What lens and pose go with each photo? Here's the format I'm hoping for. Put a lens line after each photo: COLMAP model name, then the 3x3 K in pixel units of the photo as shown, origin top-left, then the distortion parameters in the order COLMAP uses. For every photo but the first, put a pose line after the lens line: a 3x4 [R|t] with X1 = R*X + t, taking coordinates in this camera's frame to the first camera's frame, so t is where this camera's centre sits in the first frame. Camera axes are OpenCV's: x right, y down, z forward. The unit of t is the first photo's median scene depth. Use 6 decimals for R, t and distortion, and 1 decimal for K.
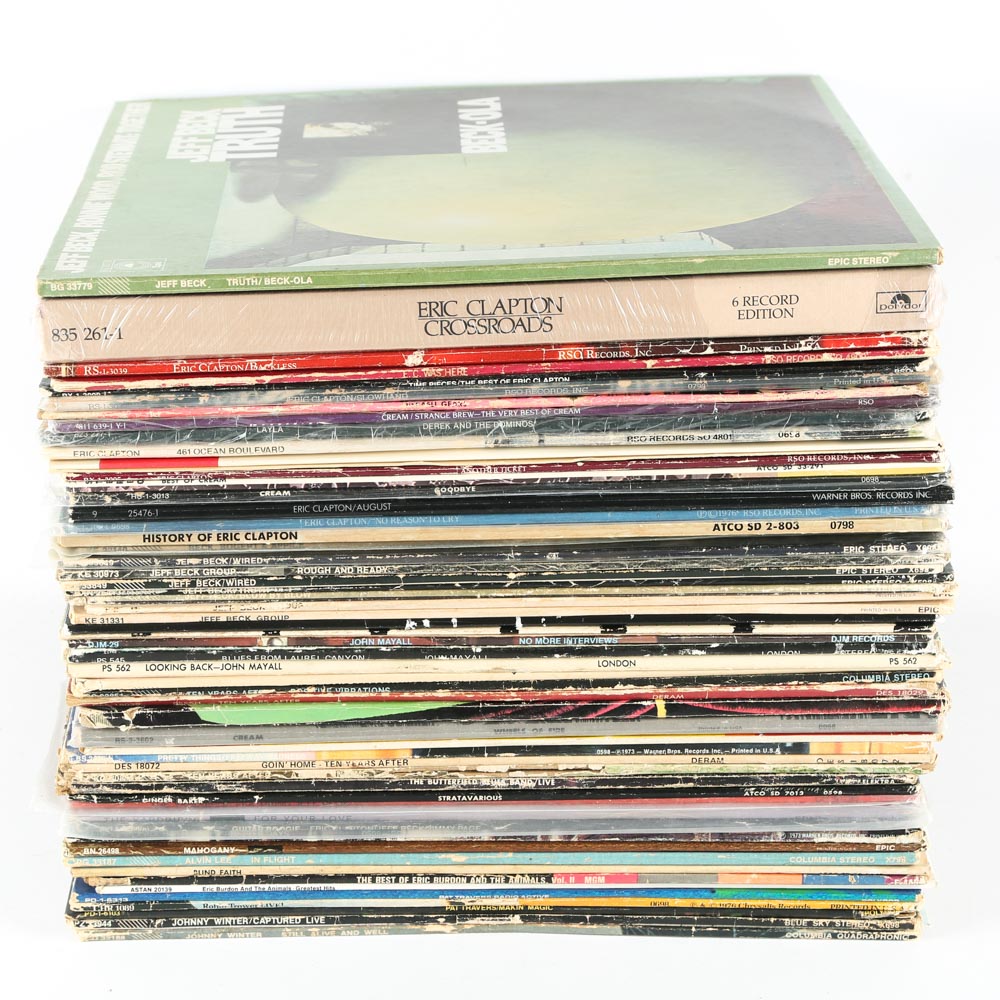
lens RADIAL K [[2883.2, 0, 497.9], [0, 2883.2, 502.3], [0, 0, 1]] dist [0.217558, 1.630816]
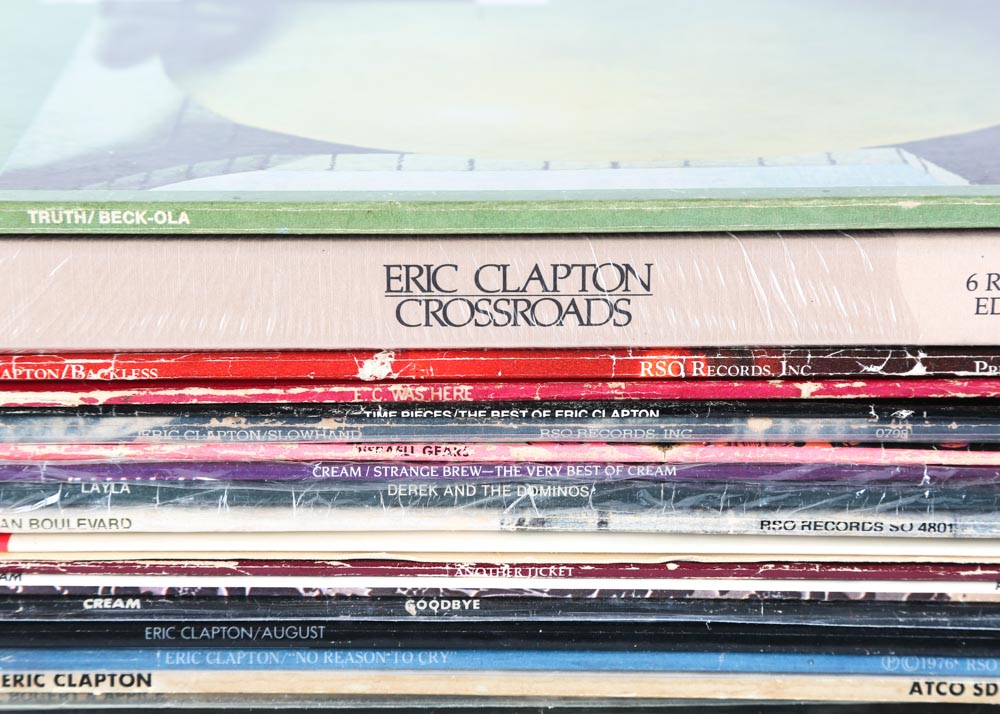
lens RADIAL K [[2347.0, 0, 496.3], [0, 2347.0, 356.5], [0, 0, 1]] dist [0.205544, 0.553813]
pose [[0.999463, 0.032772, -0.000226, -0.006142], [-0.032770, 0.999445, 0.006062, -0.054982], [0.000424, -0.006051, 0.999982, 0.554779]]
